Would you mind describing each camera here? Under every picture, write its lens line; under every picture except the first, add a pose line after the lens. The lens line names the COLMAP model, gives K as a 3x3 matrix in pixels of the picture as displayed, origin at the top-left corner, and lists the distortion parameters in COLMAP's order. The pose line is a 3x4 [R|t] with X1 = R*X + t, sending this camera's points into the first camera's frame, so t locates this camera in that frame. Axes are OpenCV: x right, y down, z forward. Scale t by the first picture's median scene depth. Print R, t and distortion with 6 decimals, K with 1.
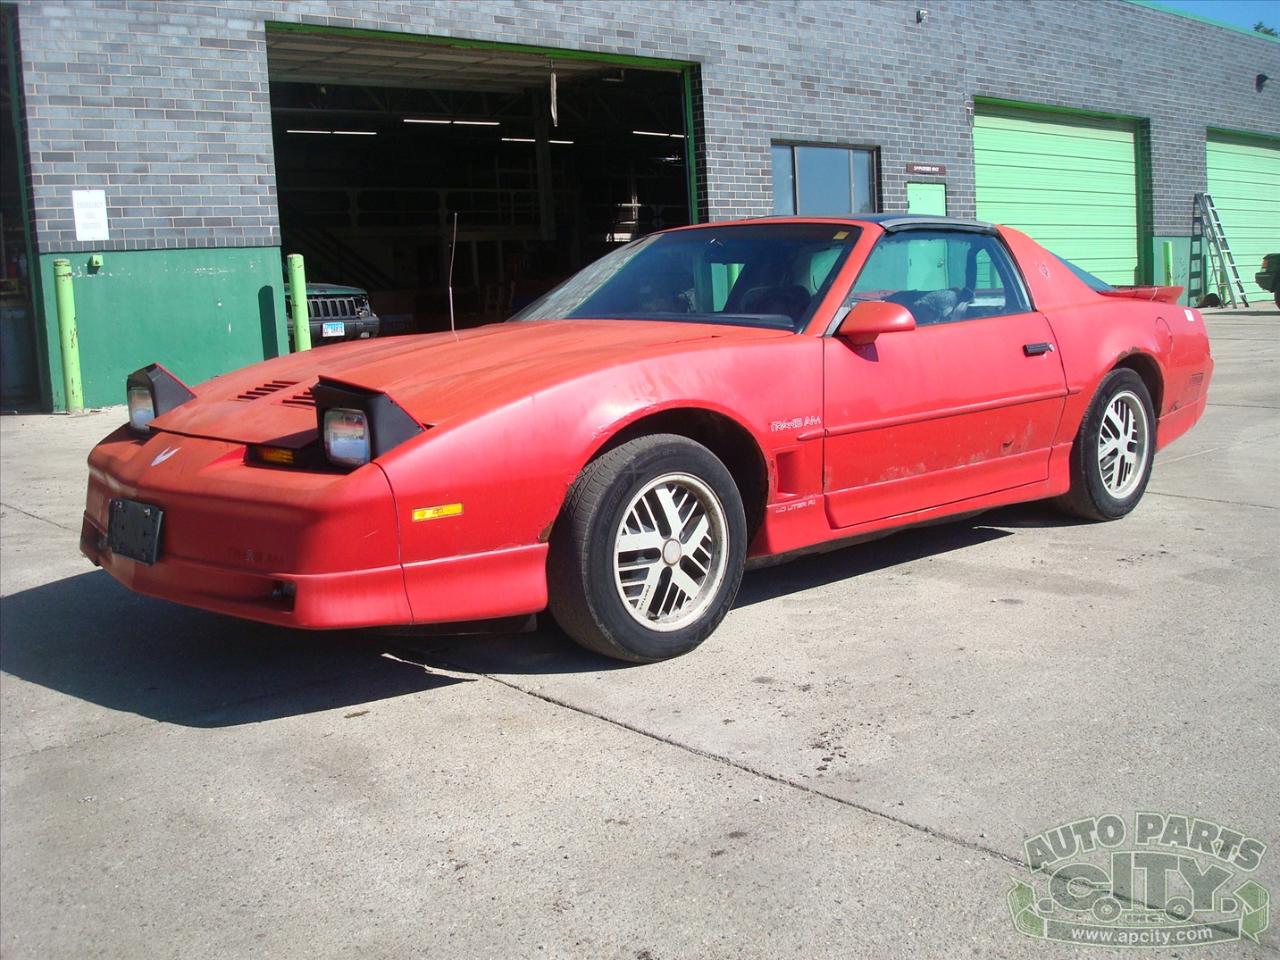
lens RADIAL K [[1346.4, 0, 623.8], [0, 1346.4, 452.8], [0, 0, 1]] dist [-0.116384, 0.000000]
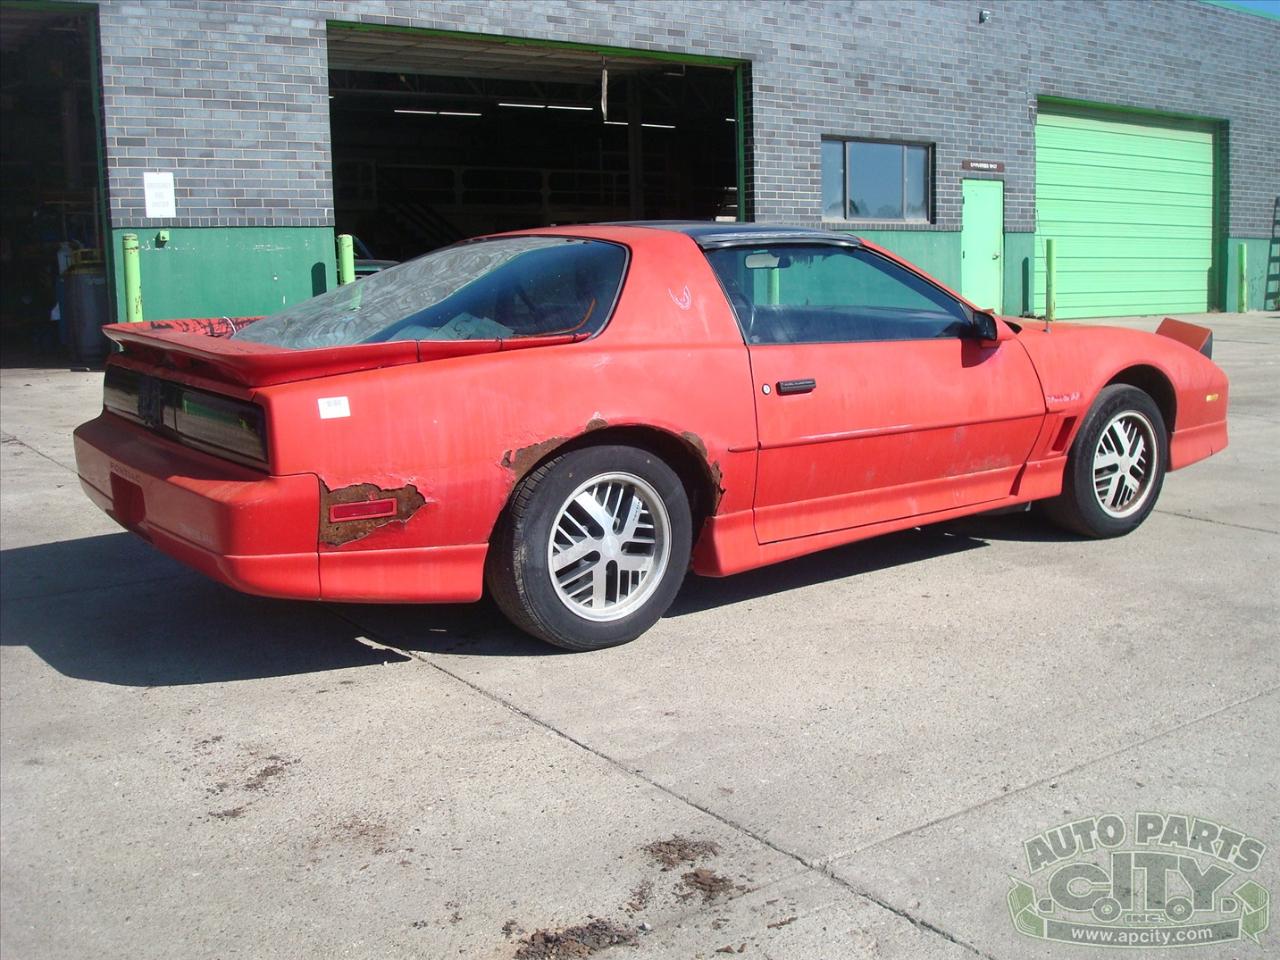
lens RADIAL K [[1346.4, 0, 637.1], [0, 1346.4, 455.9], [0, 0, 1]] dist [-0.116384, 0.000000]
pose [[0.995102, 0.043072, -0.088977, 0.104521], [-0.041452, 0.998941, 0.019971, 0.000918], [0.089743, -0.016185, 0.995833, -0.078672]]
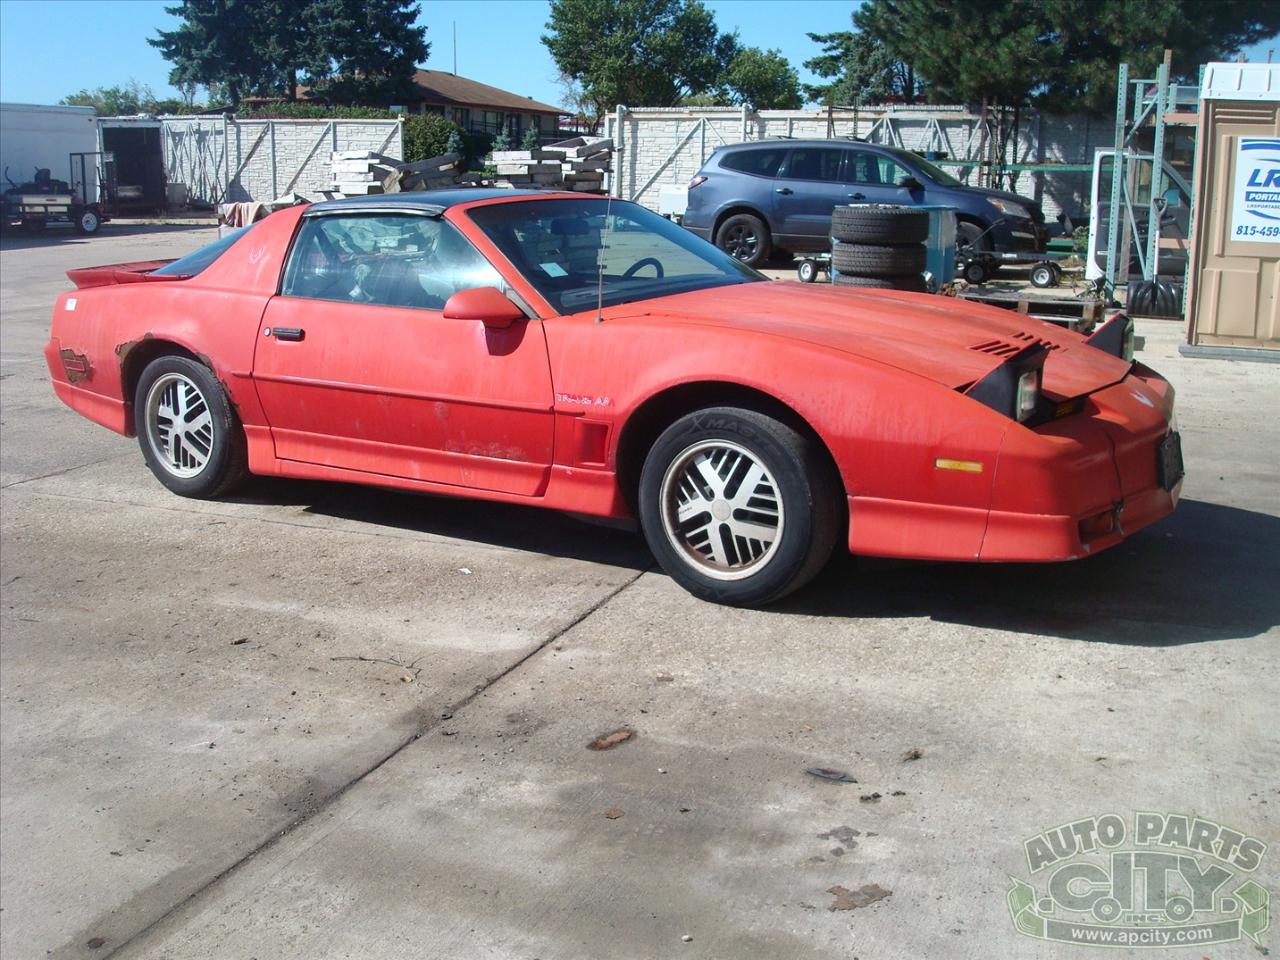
lens RADIAL K [[1346.4, 0, 635.1], [0, 1346.4, 467.8], [0, 0, 1]] dist [-0.116384, 0.000000]
pose [[0.267595, 0.231247, -0.935370, 0.529747], [-0.146427, 0.969257, 0.197734, -0.067551], [0.952340, 0.084051, 0.293230, 0.249144]]
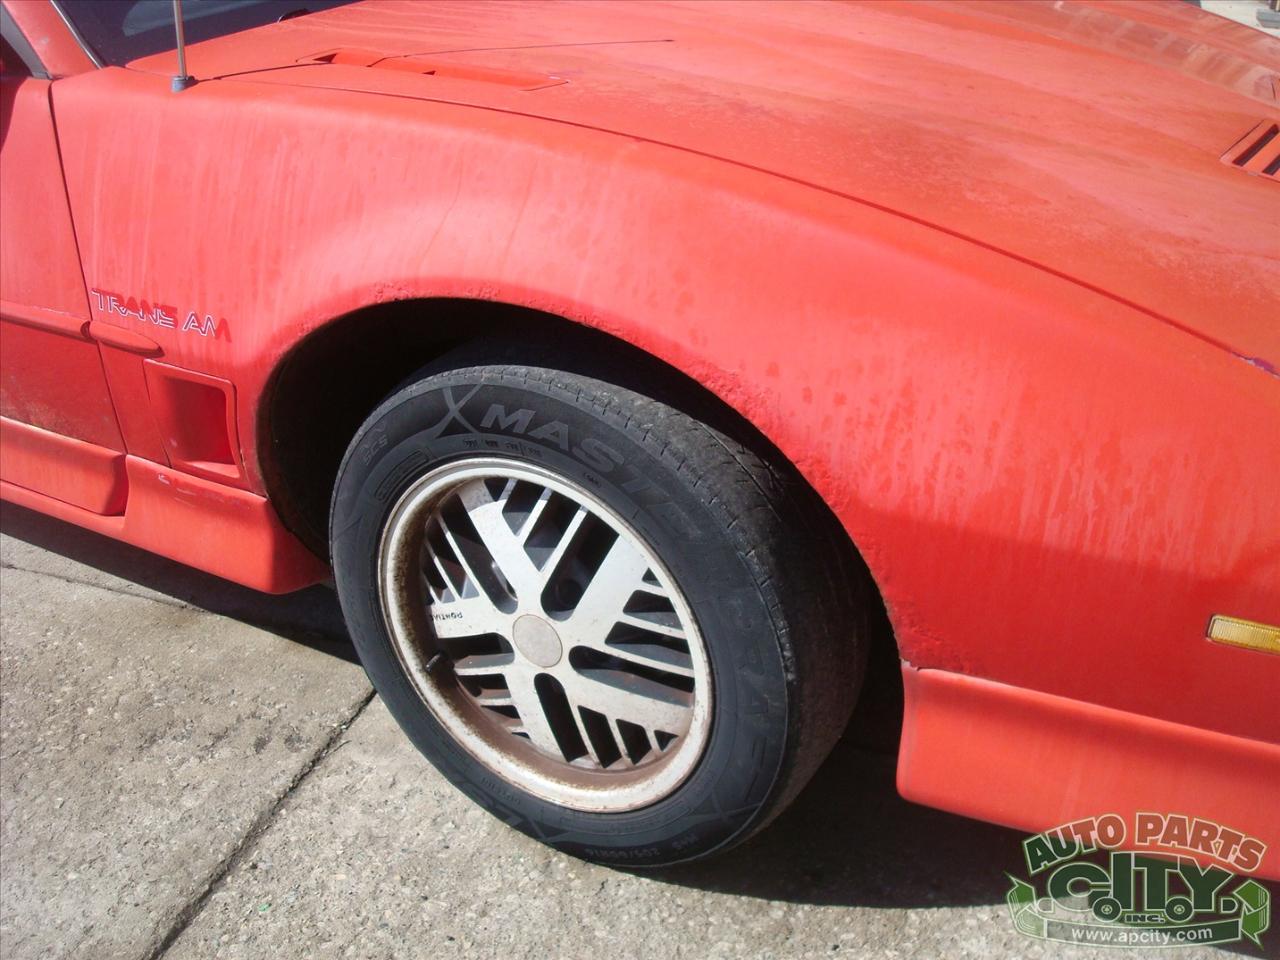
lens RADIAL K [[1346.4, 0, 655.2], [0, 1346.4, 500.9], [0, 0, 1]] dist [-0.116384, 0.000000]
pose [[0.330898, 0.483365, -0.810472, 0.319846], [-0.150738, 0.874900, 0.460248, -0.062020], [0.931550, -0.030126, 0.362364, 0.335191]]
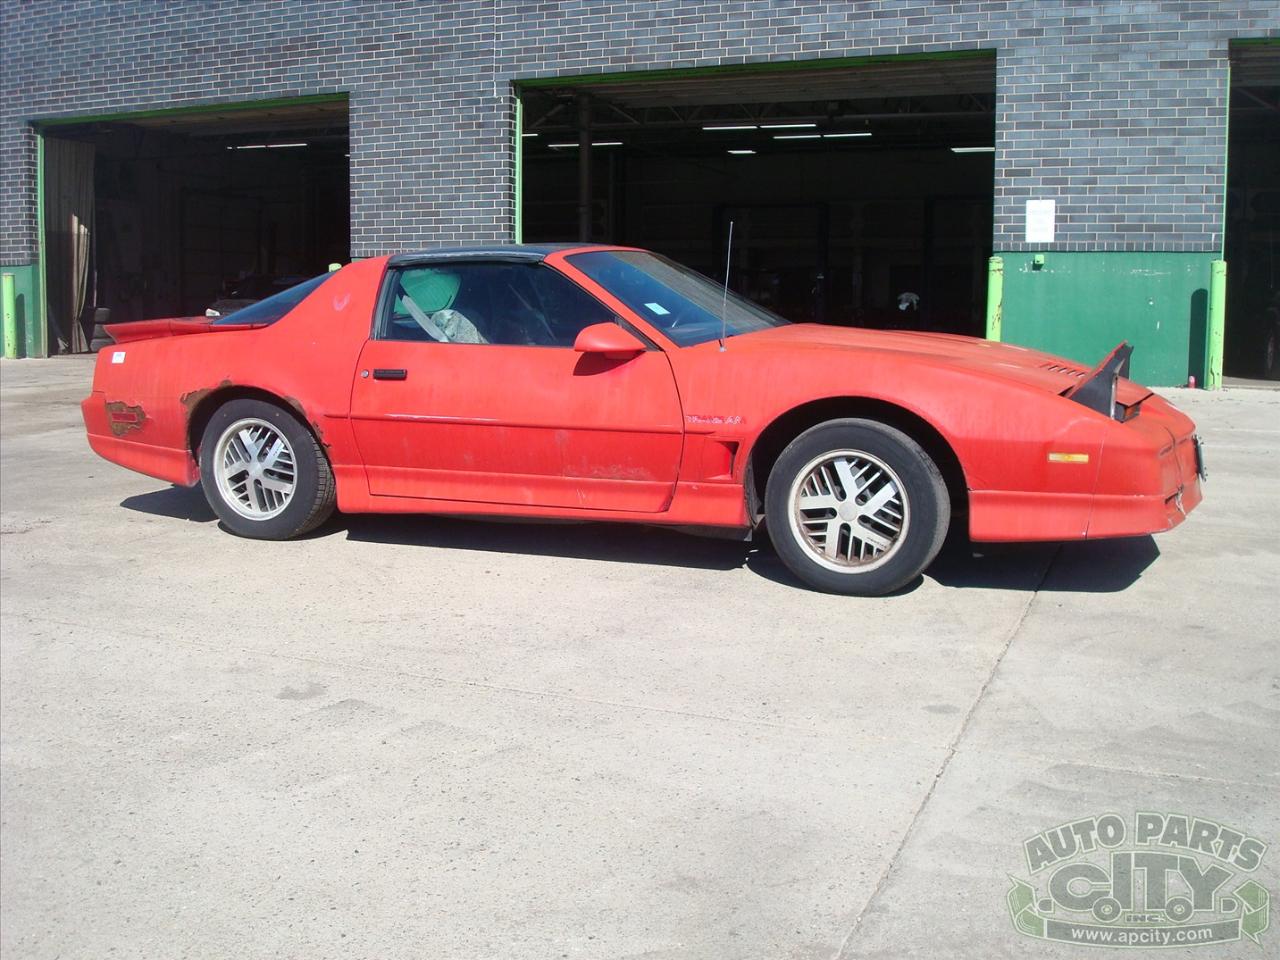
lens RADIAL K [[1346.4, 0, 626.1], [0, 1346.4, 458.1], [0, 0, 1]] dist [-0.116384, 0.000000]
pose [[0.430591, 0.150922, -0.889839, 0.532772], [-0.135829, 0.985527, 0.101424, -0.038898], [0.892268, 0.077193, 0.444859, 0.142656]]
